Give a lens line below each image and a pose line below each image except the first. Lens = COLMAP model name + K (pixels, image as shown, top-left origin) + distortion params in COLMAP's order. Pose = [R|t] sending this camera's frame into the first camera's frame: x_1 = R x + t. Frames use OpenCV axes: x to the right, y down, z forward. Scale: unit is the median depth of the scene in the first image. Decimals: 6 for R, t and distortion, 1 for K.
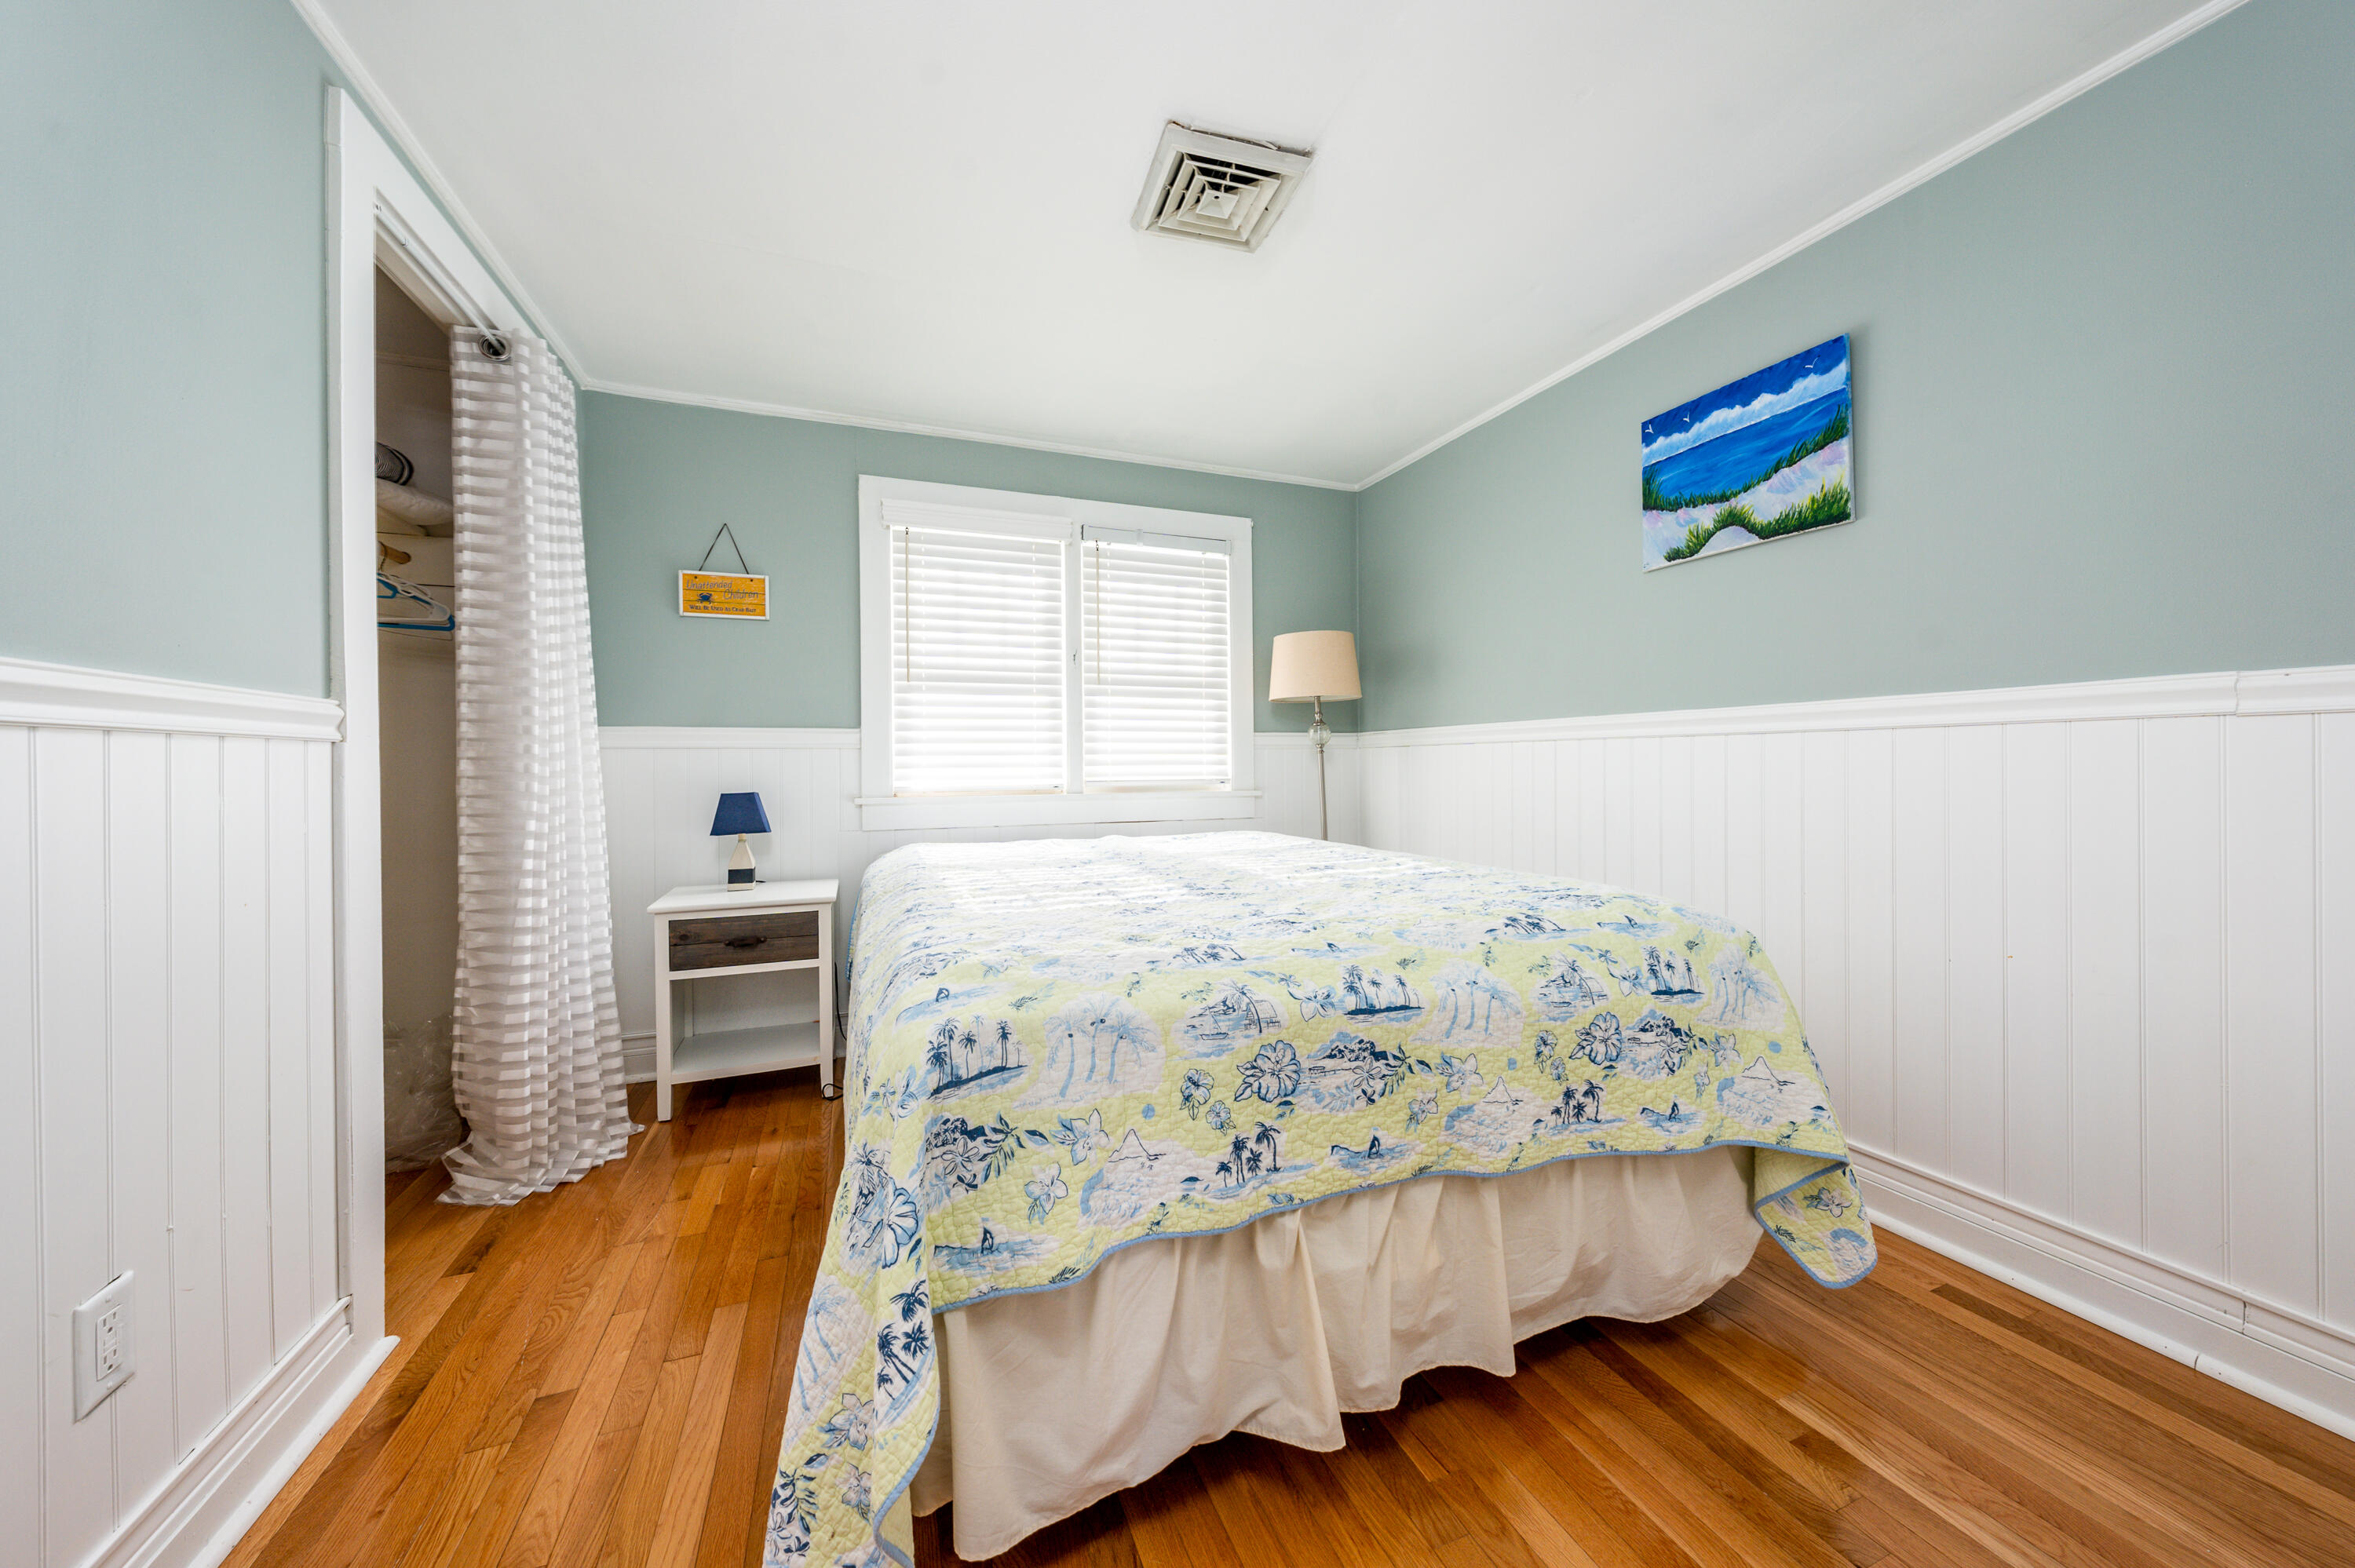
lens RADIAL K [[816.8, 0, 1193.0], [0, 816.8, 778.0], [0, 0, 1]] dist [-0.001716, -0.000213]
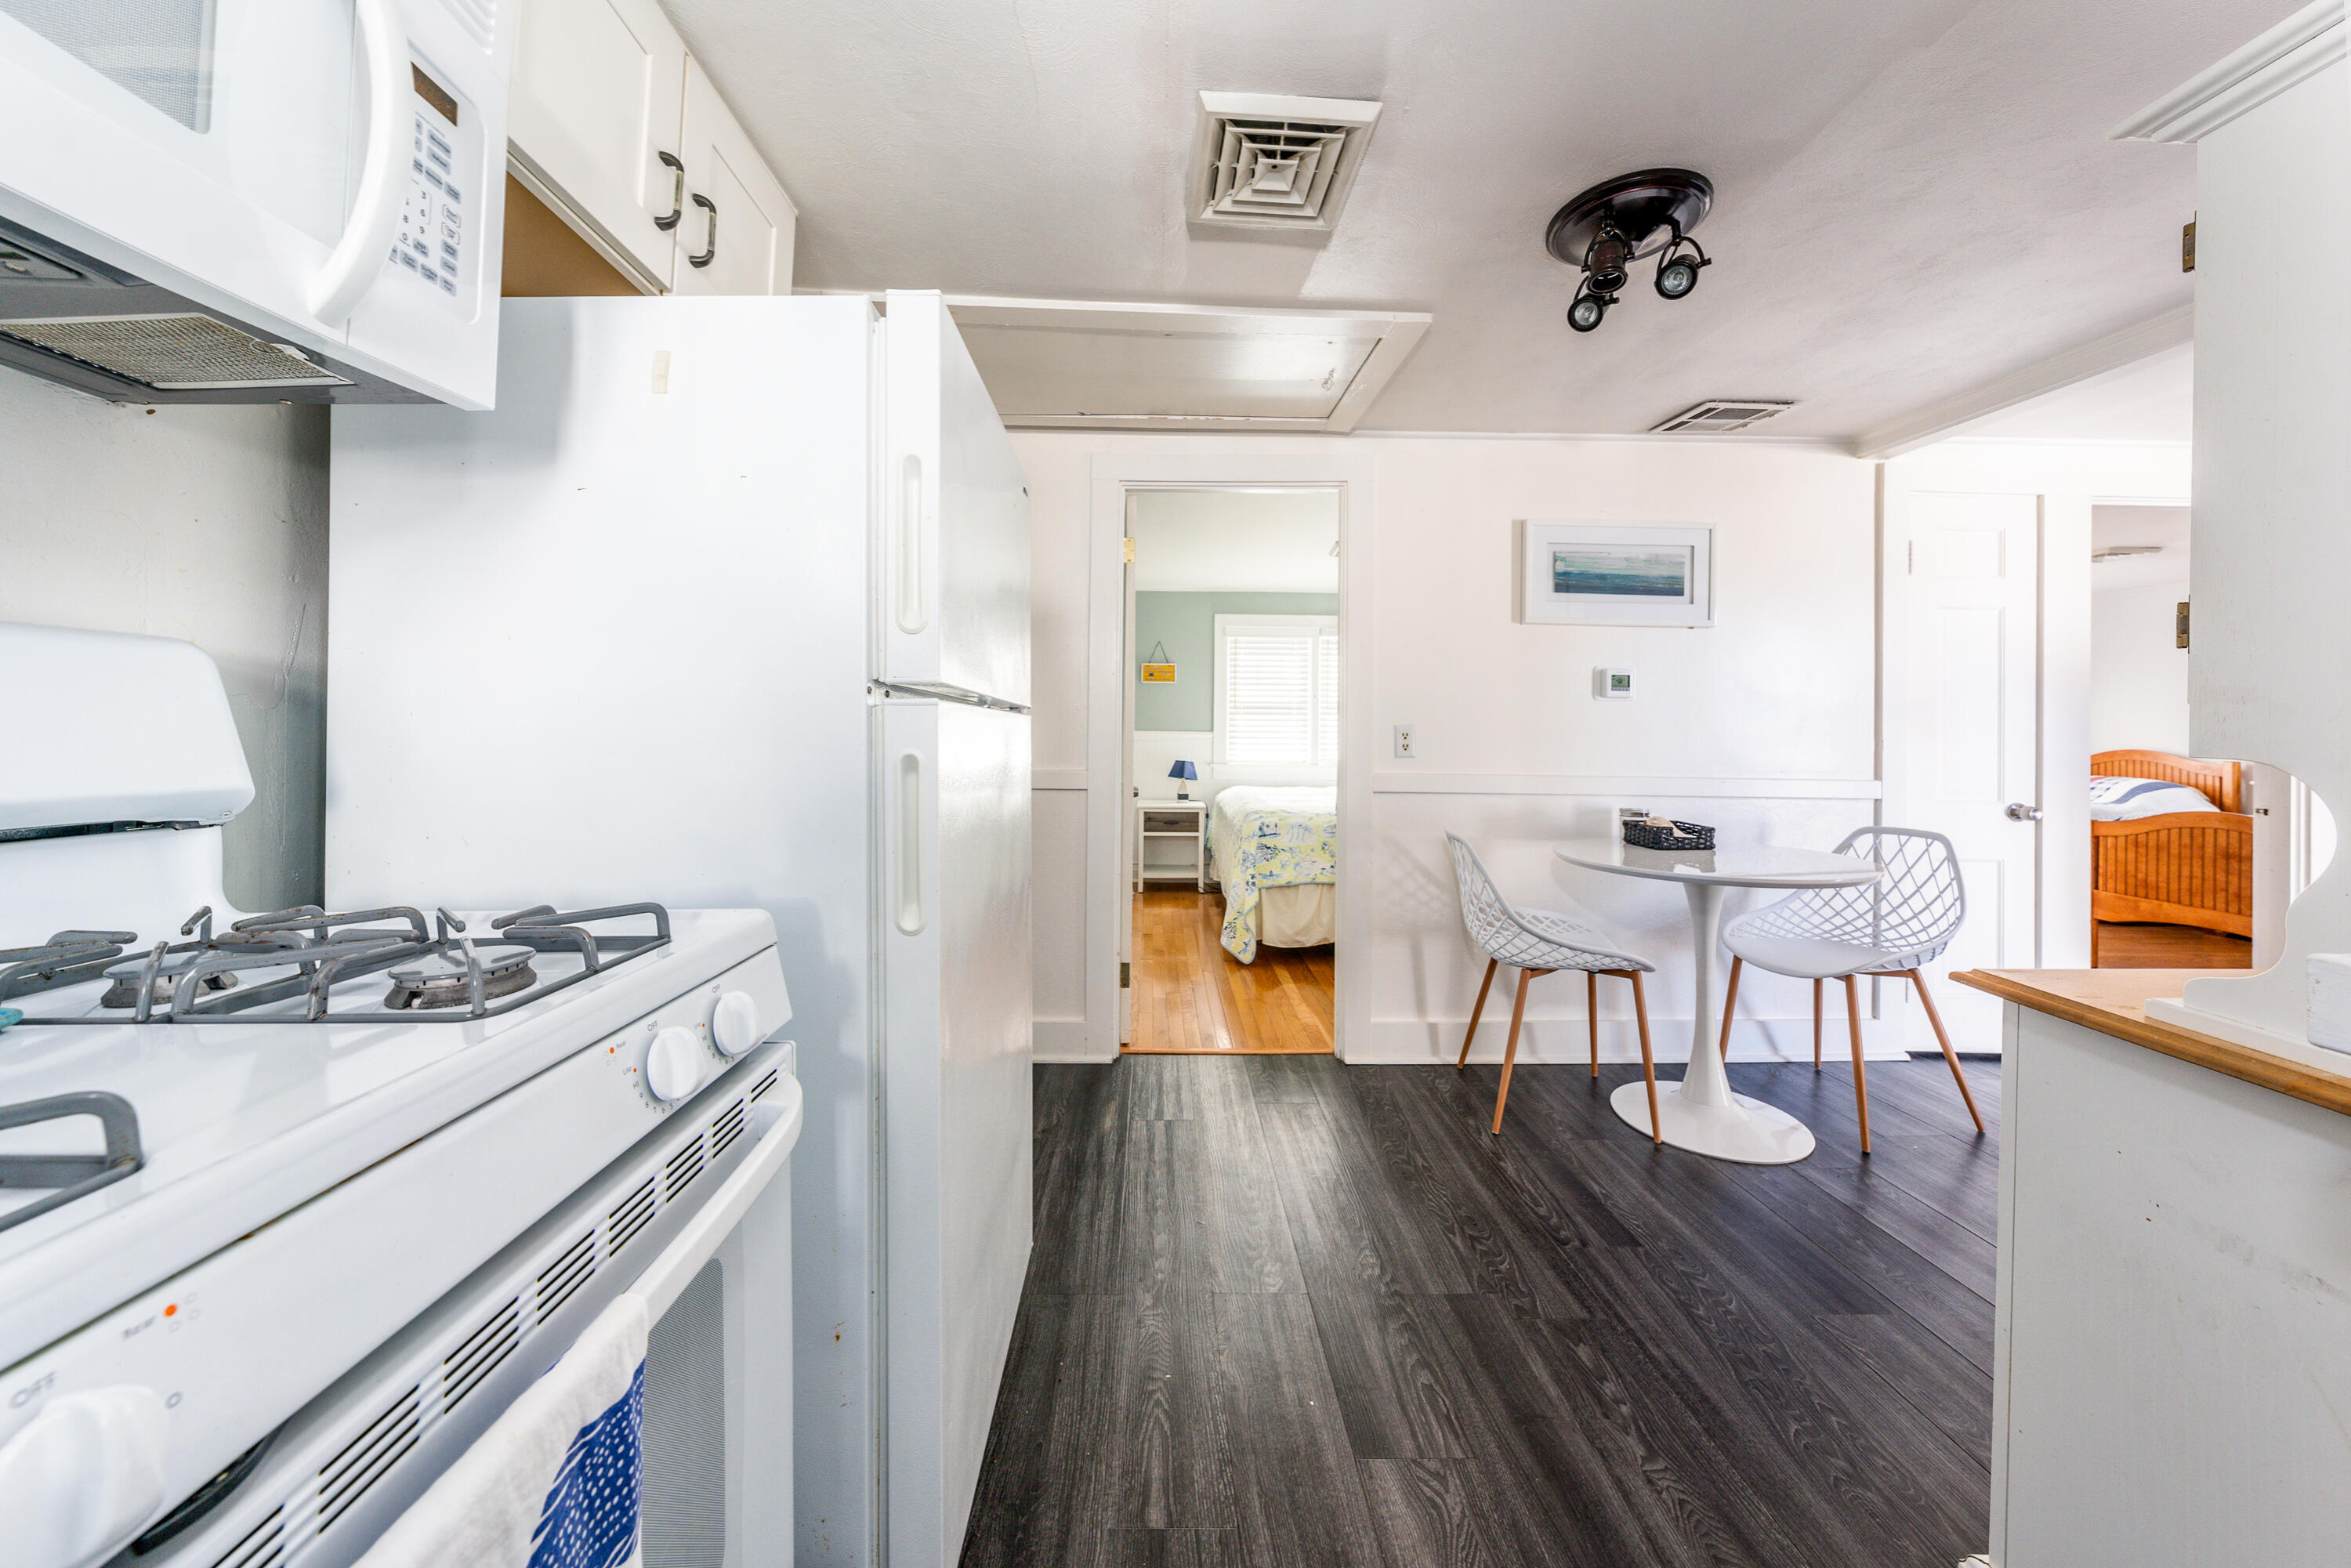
lens RADIAL K [[815.7, 0, 1148.1], [0, 815.7, 721.1], [0, 0, 1]] dist [-0.001053, -0.000063]
pose [[0.925290, 0.013825, -0.379008, 0.338764], [-0.025094, 0.999377, -0.024807, -0.042628], [0.378429, 0.032464, 0.925061, -1.436773]]
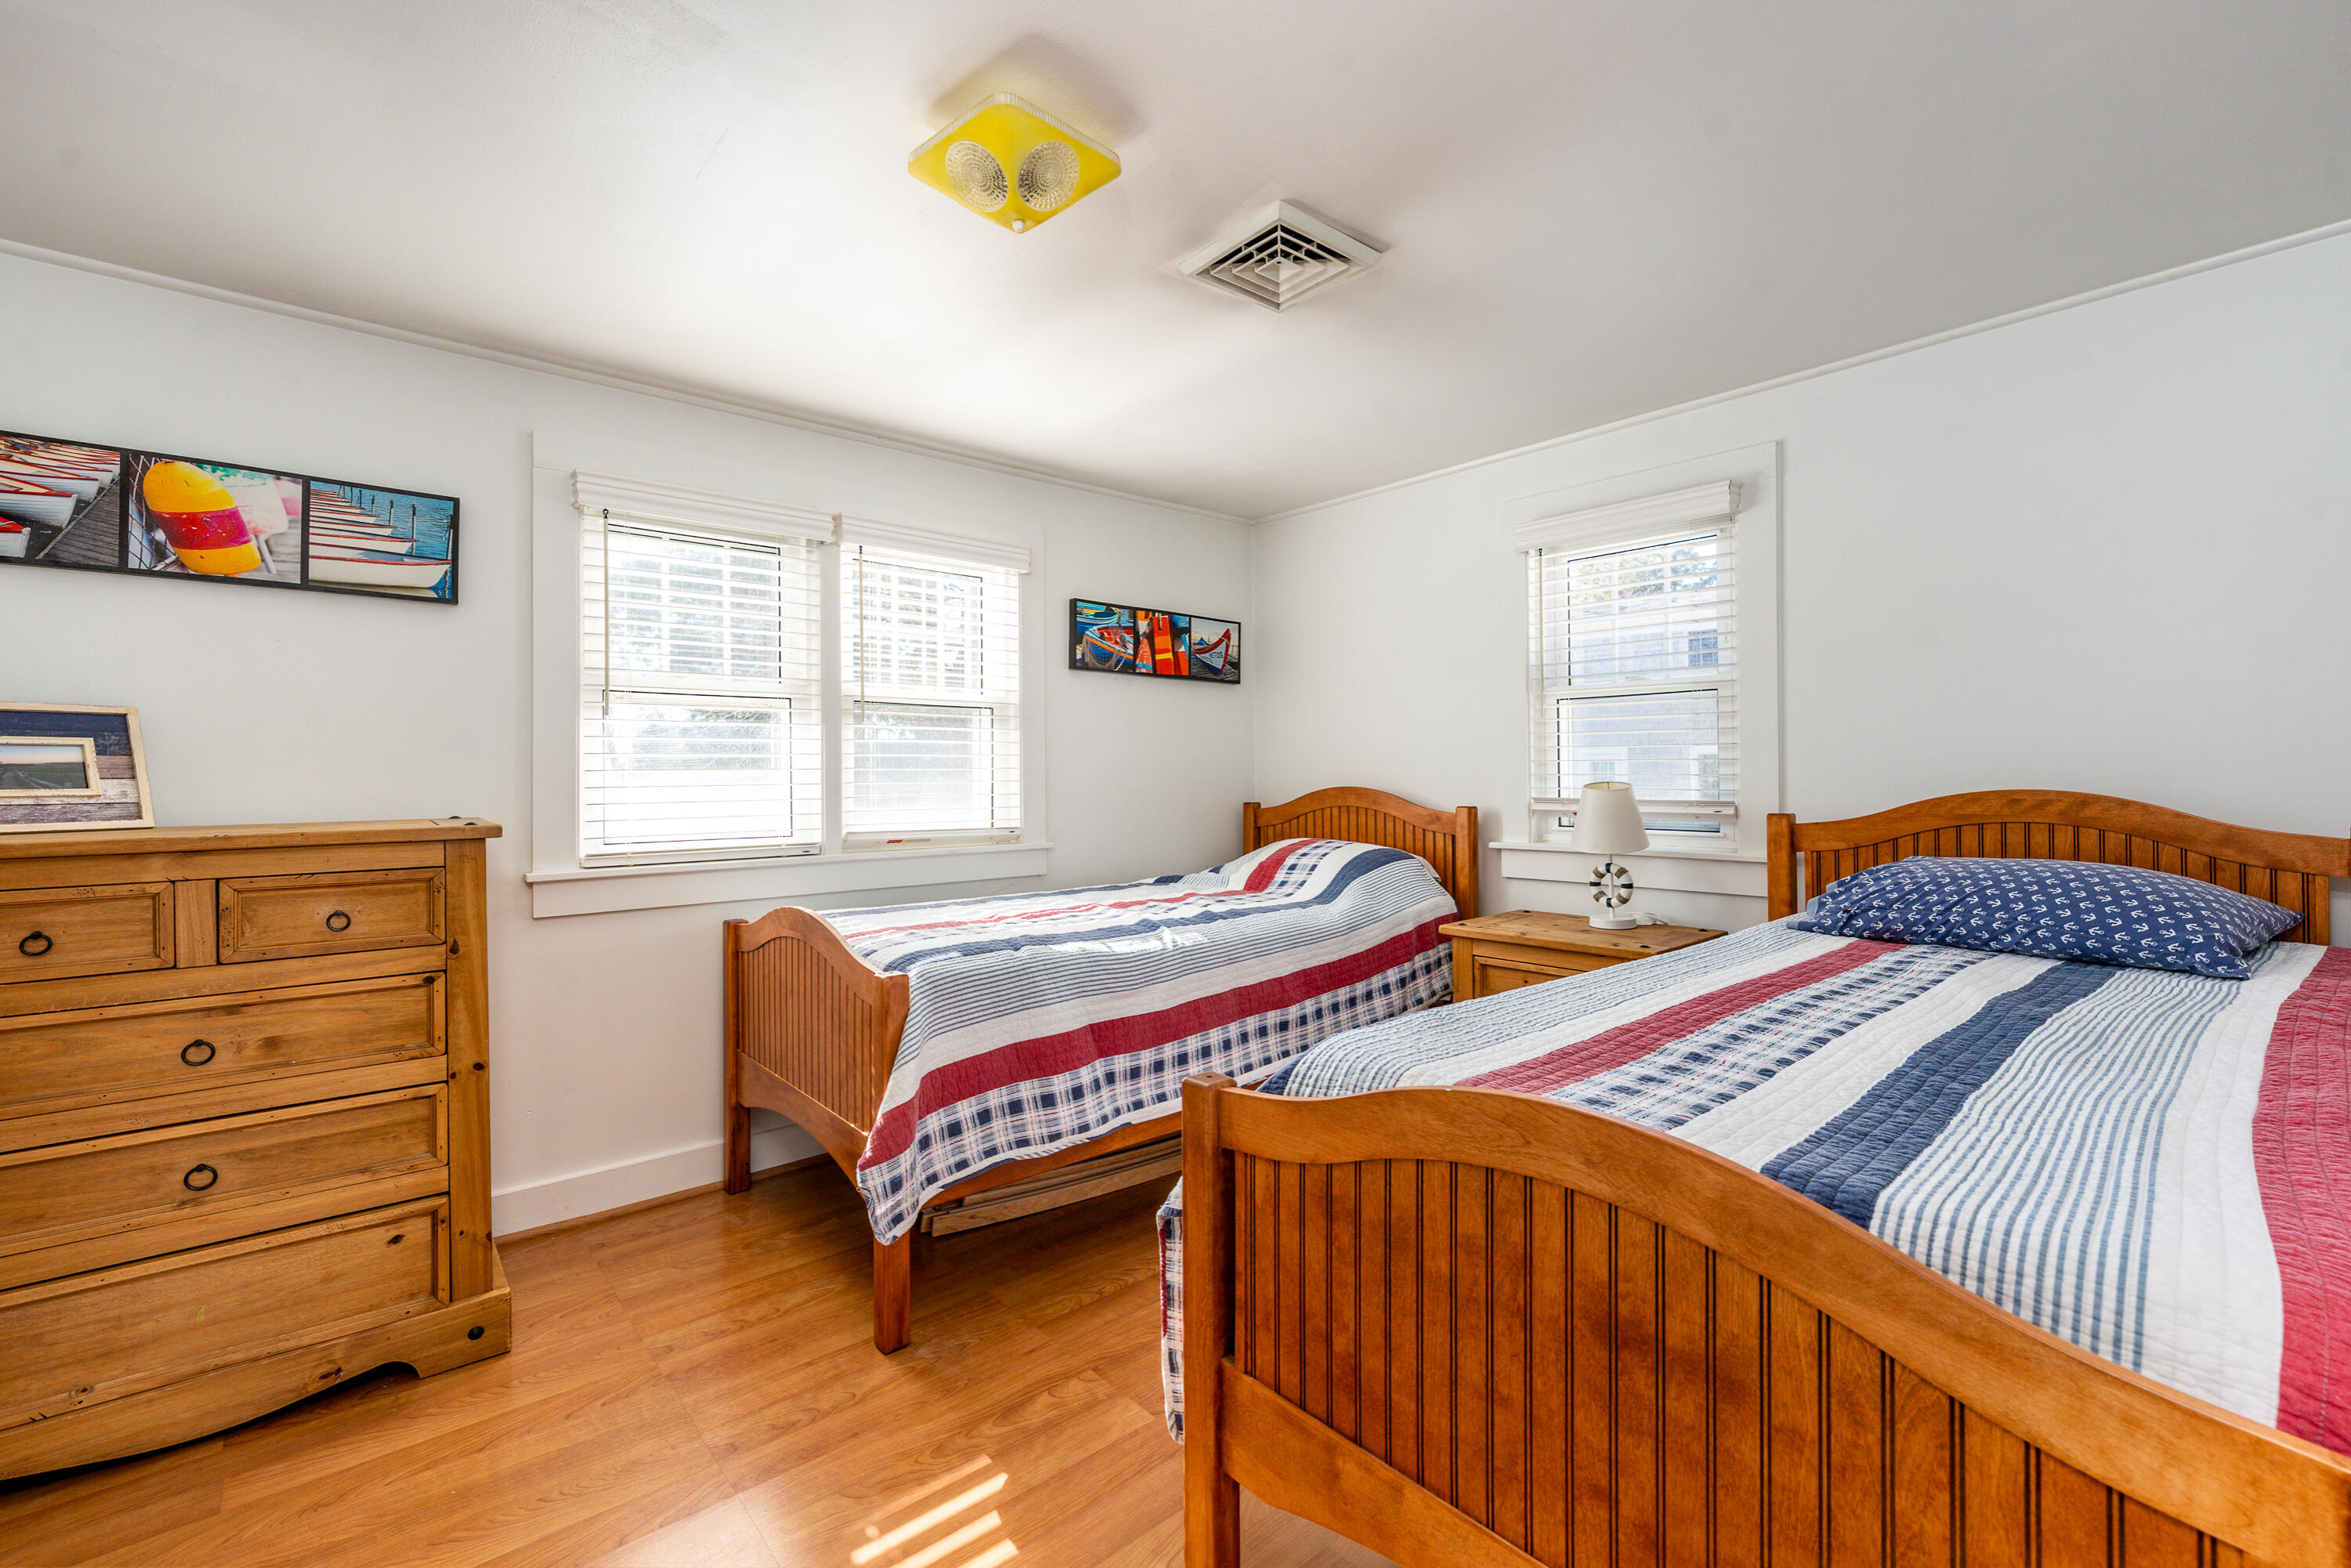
lens RADIAL K [[1024.7, 0, 1196.7], [0, 1024.7, 771.3], [0, 0, 1]] dist [0.004912, 0.001414]
pose [[0.945481, 0.003185, 0.325663, 1.508657], [0.003904, 0.999769, -0.021112, -0.086709], [-0.325655, 0.021232, 0.945250, 0.698723]]
